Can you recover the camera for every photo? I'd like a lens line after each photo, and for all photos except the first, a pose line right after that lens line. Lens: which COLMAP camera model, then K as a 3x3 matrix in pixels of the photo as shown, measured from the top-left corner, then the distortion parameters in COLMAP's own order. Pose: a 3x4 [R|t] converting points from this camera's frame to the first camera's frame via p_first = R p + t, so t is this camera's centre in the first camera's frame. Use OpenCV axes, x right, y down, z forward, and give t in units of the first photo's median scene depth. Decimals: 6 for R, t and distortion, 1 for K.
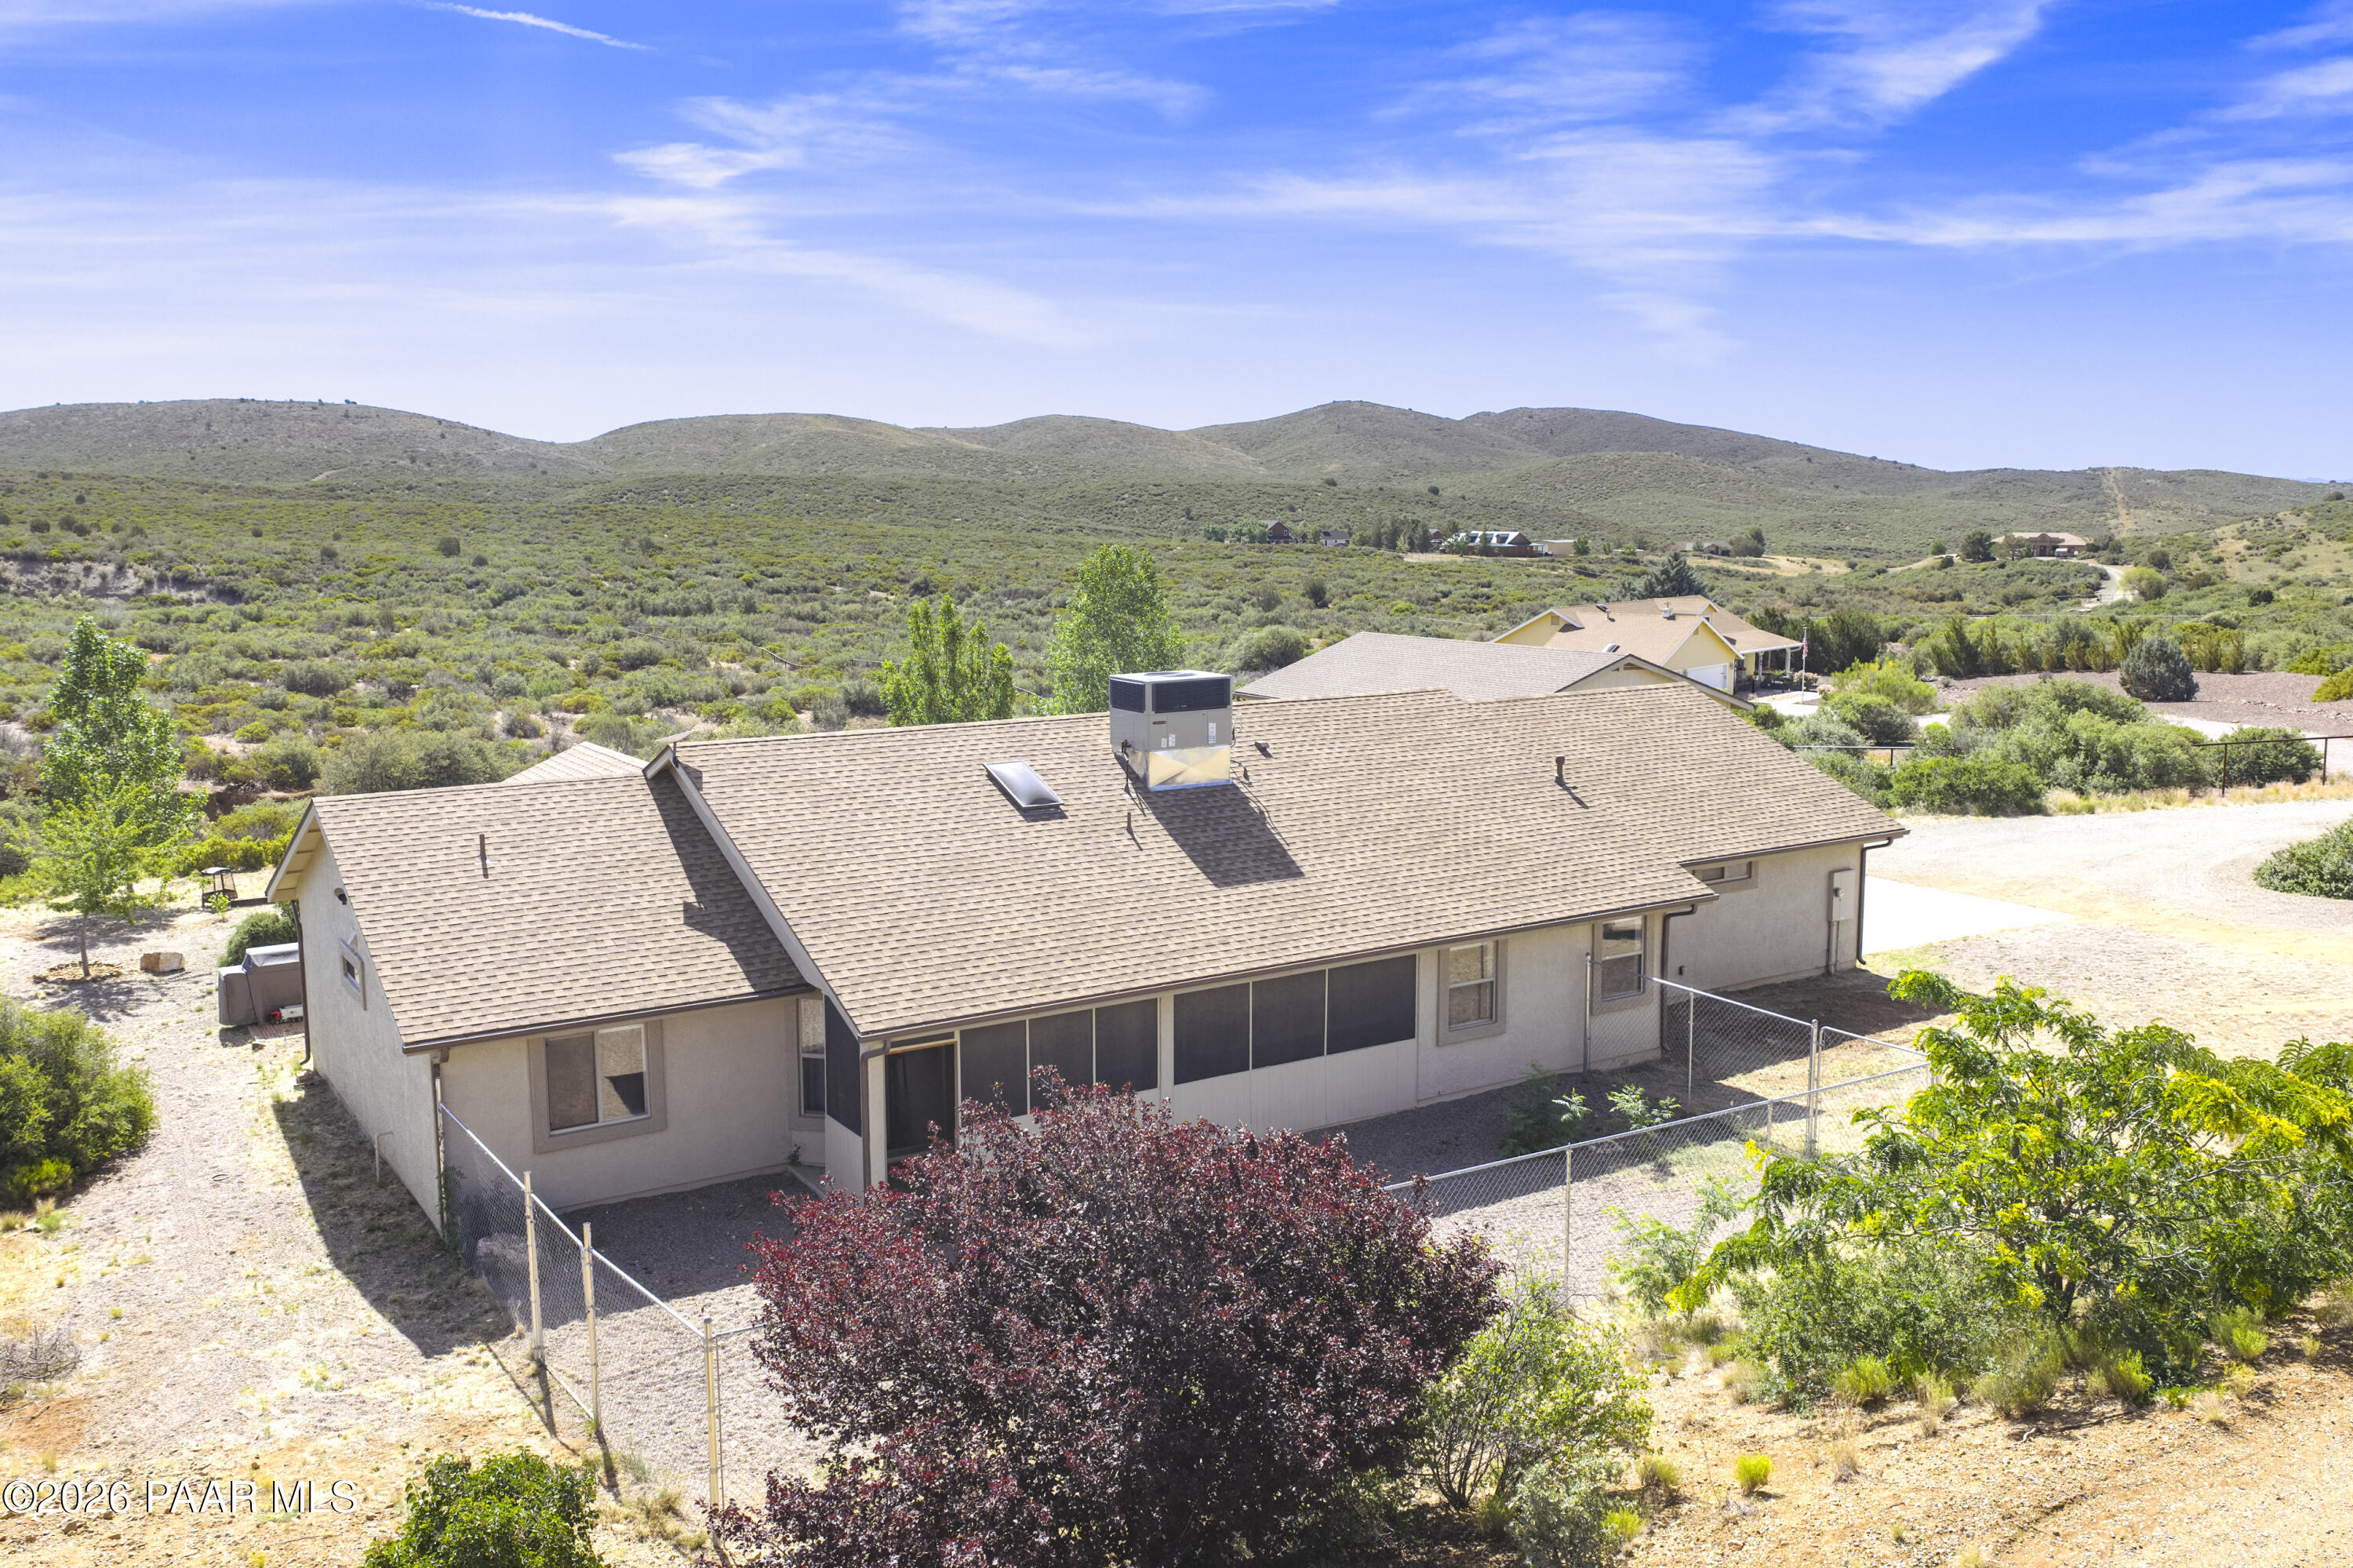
lens RADIAL K [[1937.6, 0, 1177.0], [0, 1937.6, 773.5], [0, 0, 1]] dist [0.014458, -0.029268]
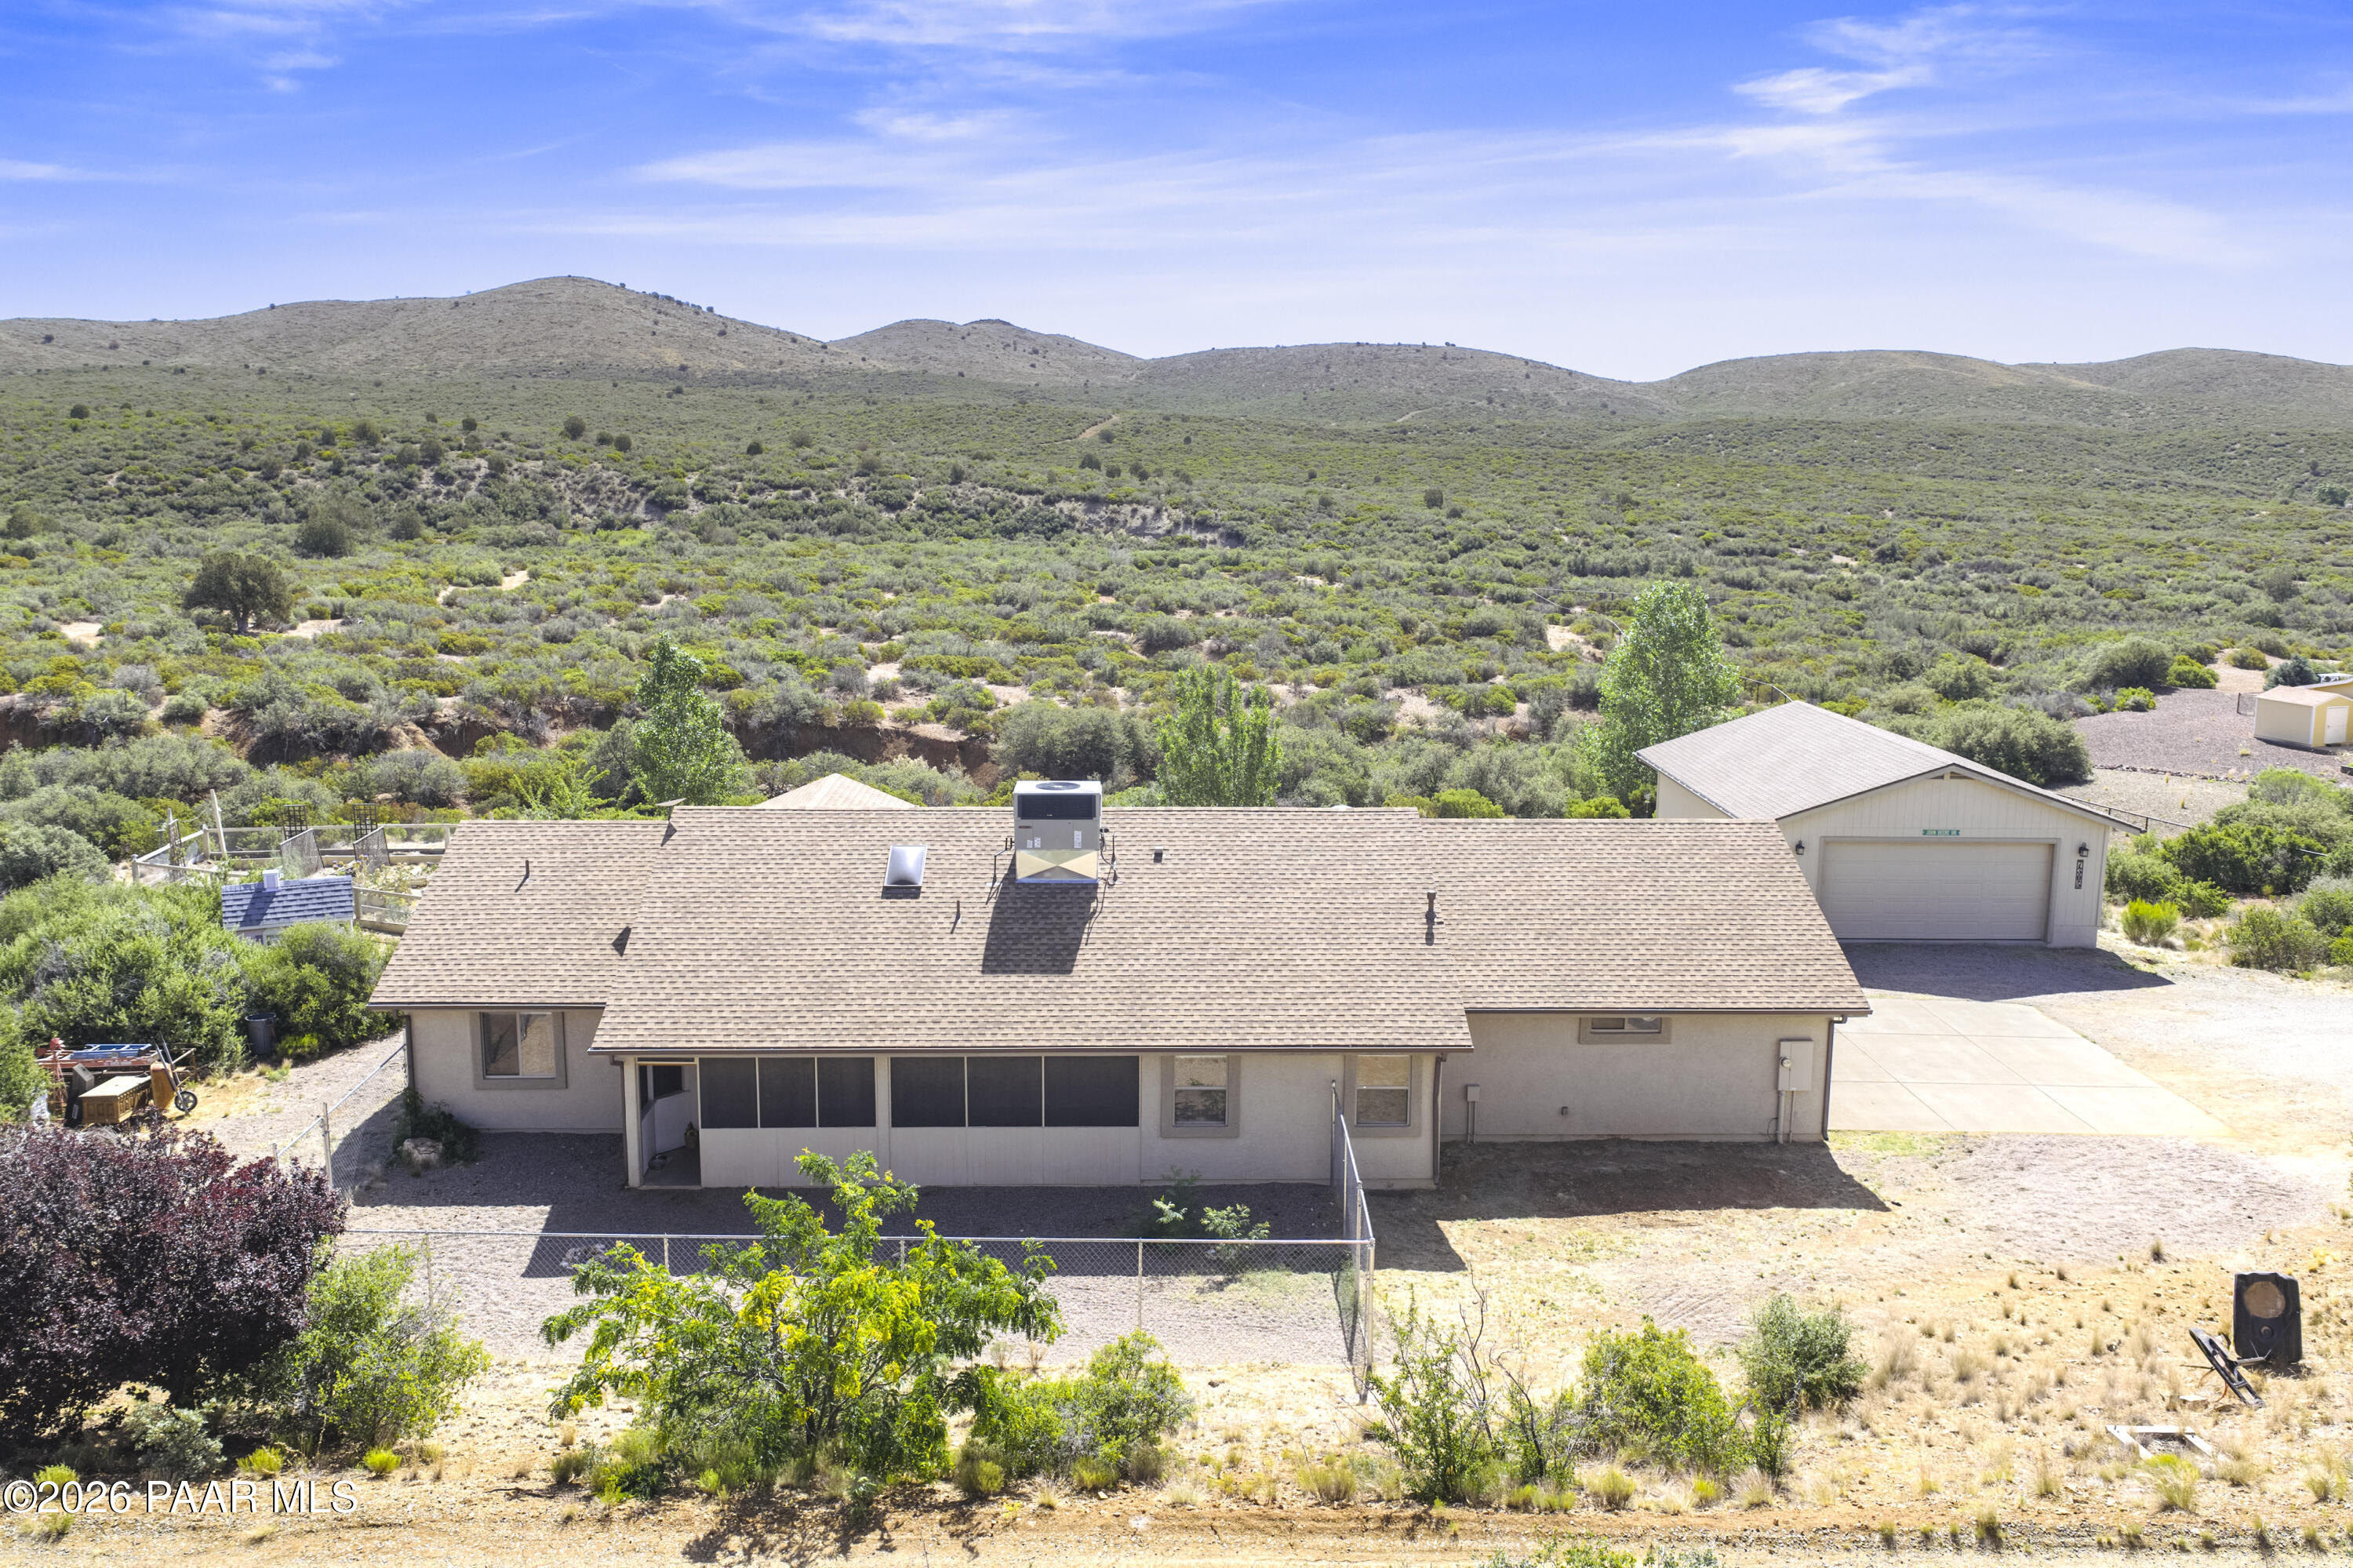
lens RADIAL K [[1937.6, 0, 1183.2], [0, 1937.6, 785.3], [0, 0, 1]] dist [0.014458, -0.029268]
pose [[0.856184, 0.104196, -0.506055, 0.075324], [-0.084372, 0.994502, 0.062019, -0.014957], [0.509735, -0.010403, 0.860269, 0.001710]]
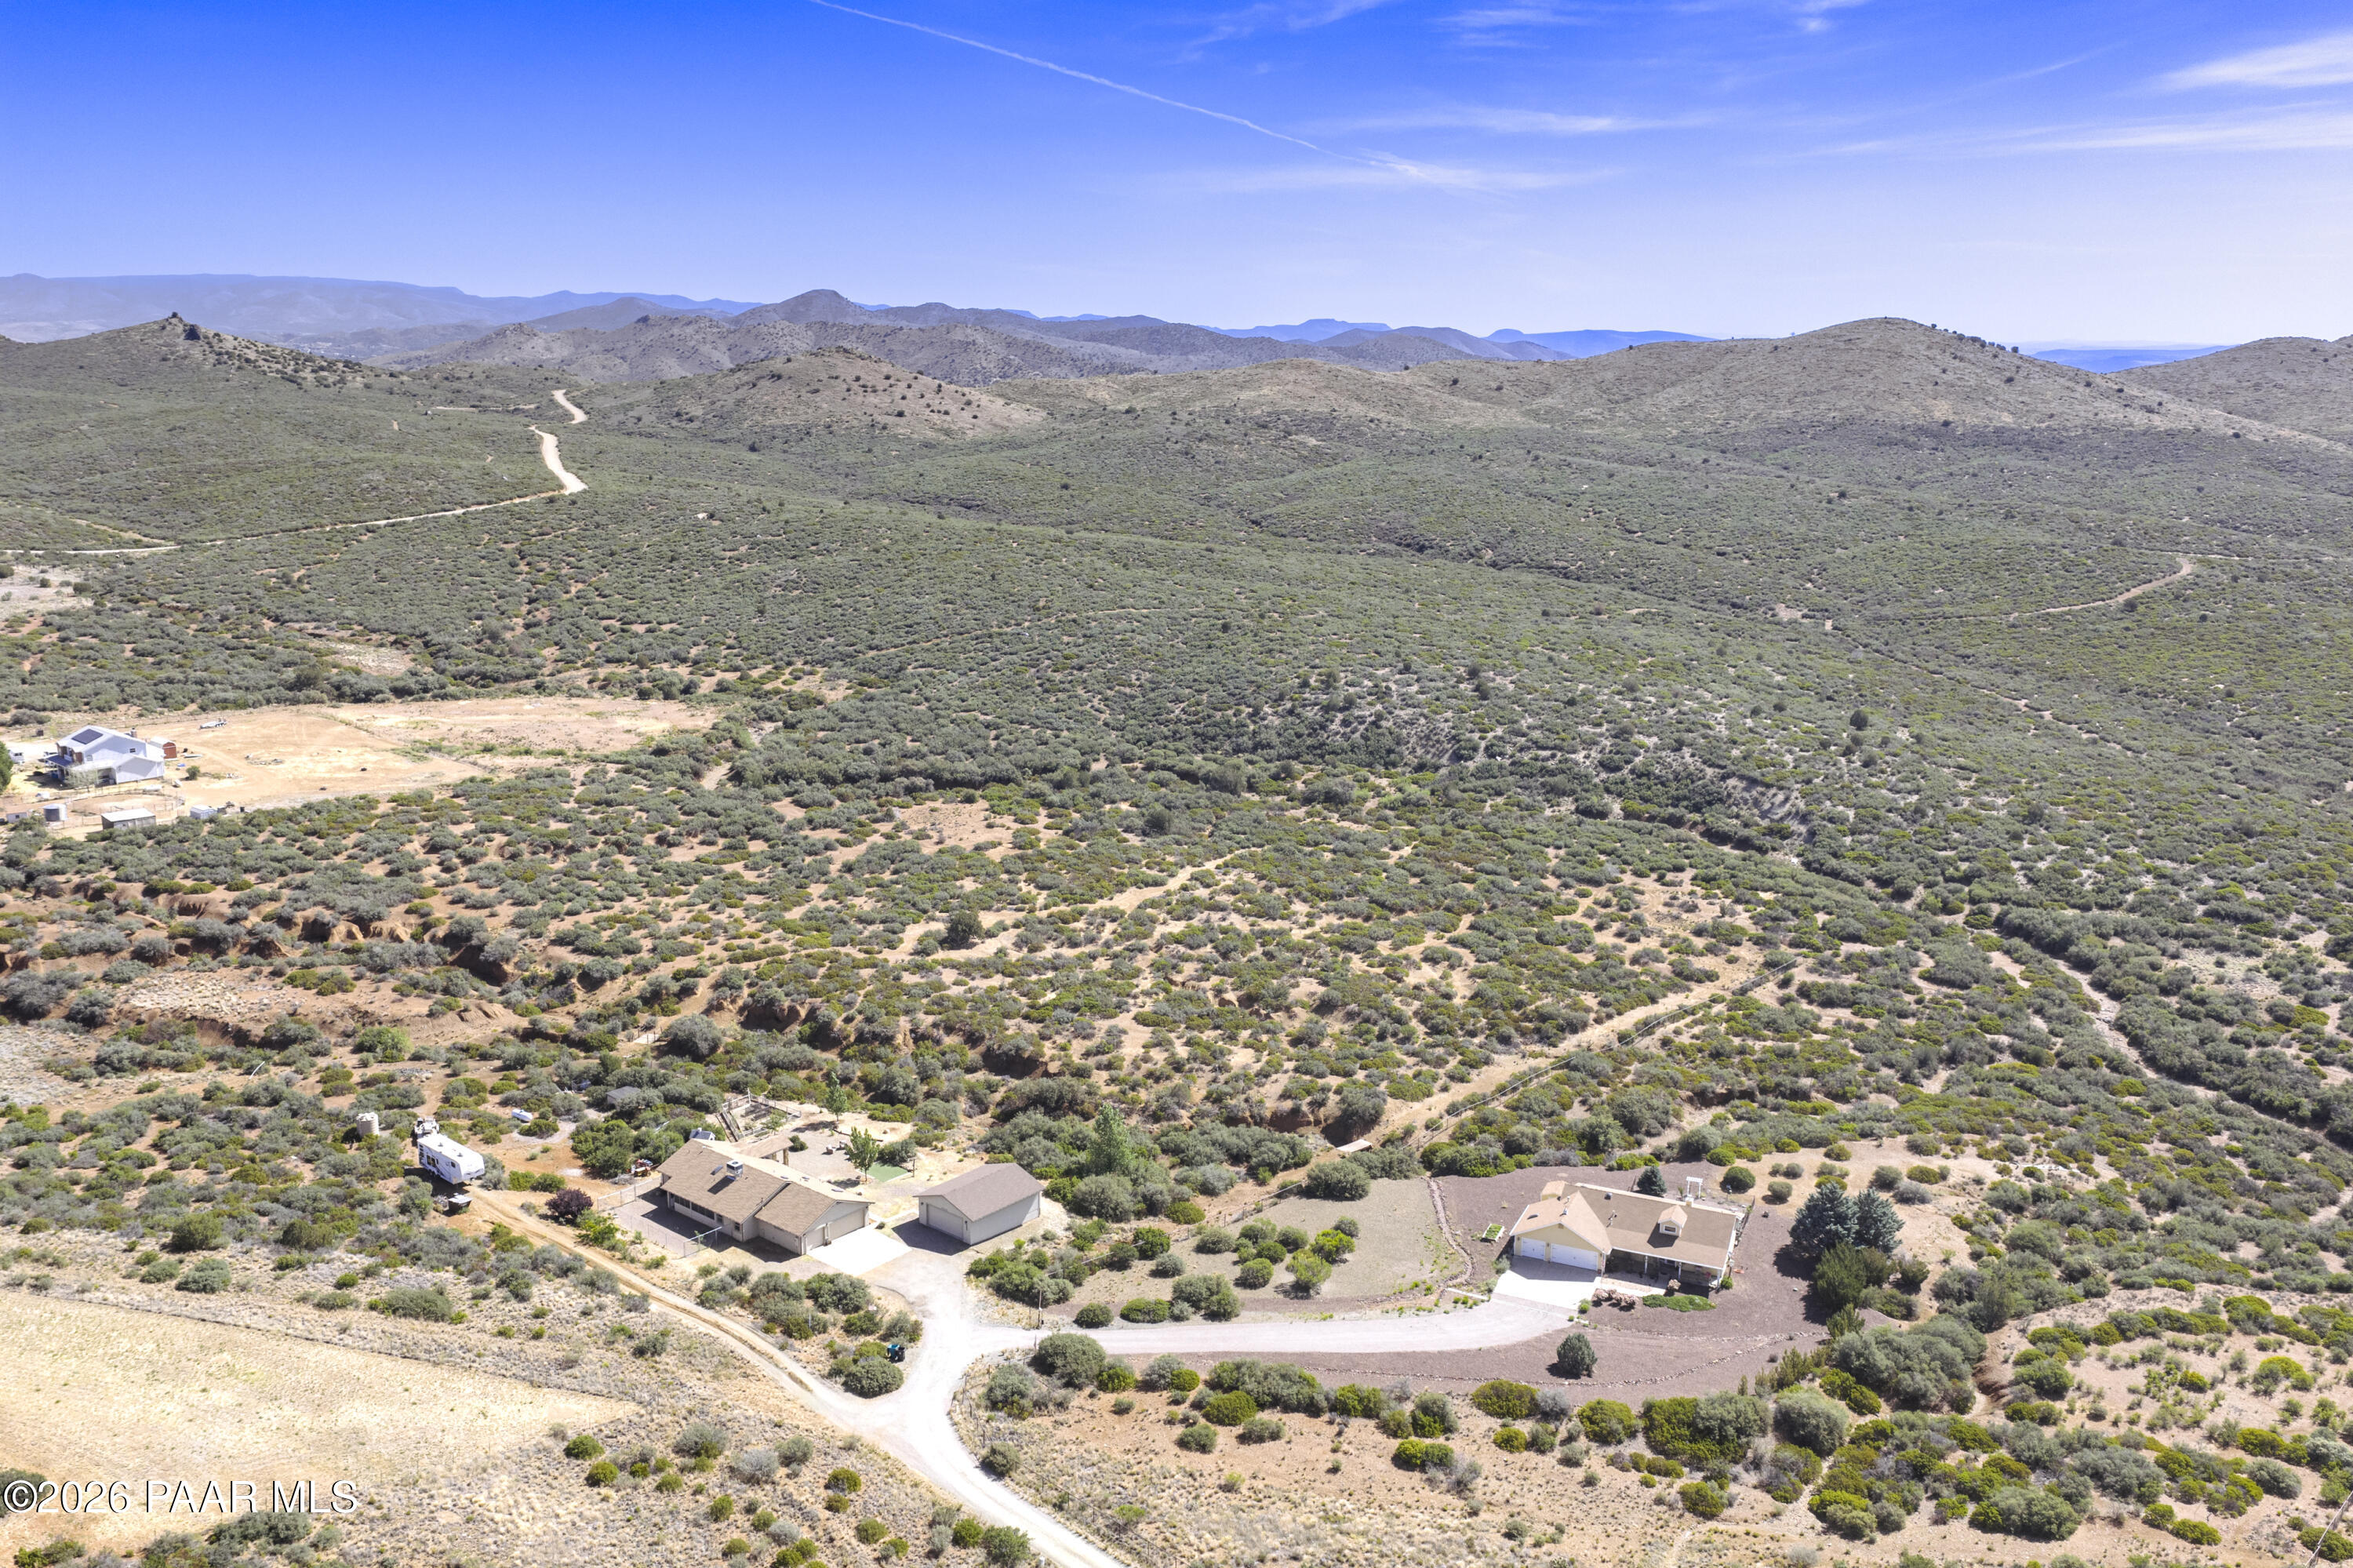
lens RADIAL K [[1937.6, 0, 1175.6], [0, 1937.6, 781.0], [0, 0, 1]] dist [0.014458, -0.029268]
pose [[0.301343, 0.217231, -0.928441, 0.677565], [-0.143199, 0.972970, 0.181172, -0.290081], [0.942702, 0.078357, 0.324305, 0.006812]]
